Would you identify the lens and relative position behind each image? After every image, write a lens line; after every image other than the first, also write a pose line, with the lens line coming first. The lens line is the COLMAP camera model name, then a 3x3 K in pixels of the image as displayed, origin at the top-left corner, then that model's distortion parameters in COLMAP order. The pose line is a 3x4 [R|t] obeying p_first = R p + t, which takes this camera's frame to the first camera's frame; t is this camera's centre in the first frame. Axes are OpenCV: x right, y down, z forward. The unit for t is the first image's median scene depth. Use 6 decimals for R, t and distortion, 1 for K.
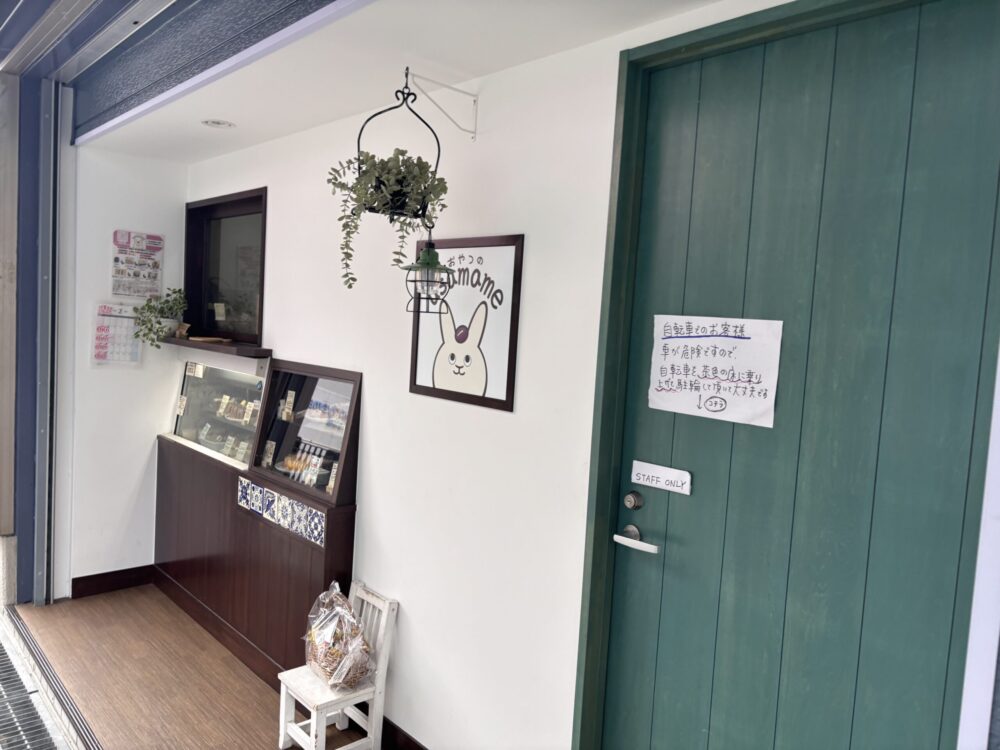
lens RADIAL K [[758.8, 0, 500.1], [0, 758.8, 374.5], [0, 0, 1]] dist [0.015738, -0.000395]
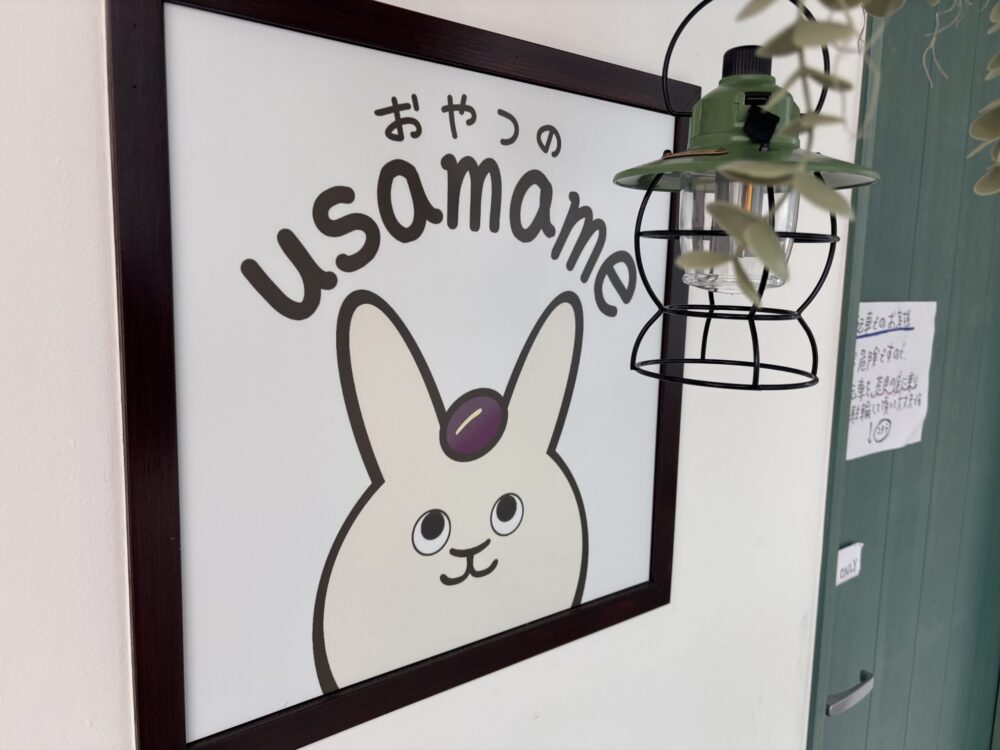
lens RADIAL K [[758.8, 0, 499.8], [0, 758.8, 374.5], [0, 0, 1]] dist [0.015738, -0.000395]
pose [[0.065617, -0.186401, 0.980280, -0.306846], [0.058653, 0.981419, 0.182691, -0.119833], [-0.996120, 0.045508, 0.075331, 1.006331]]
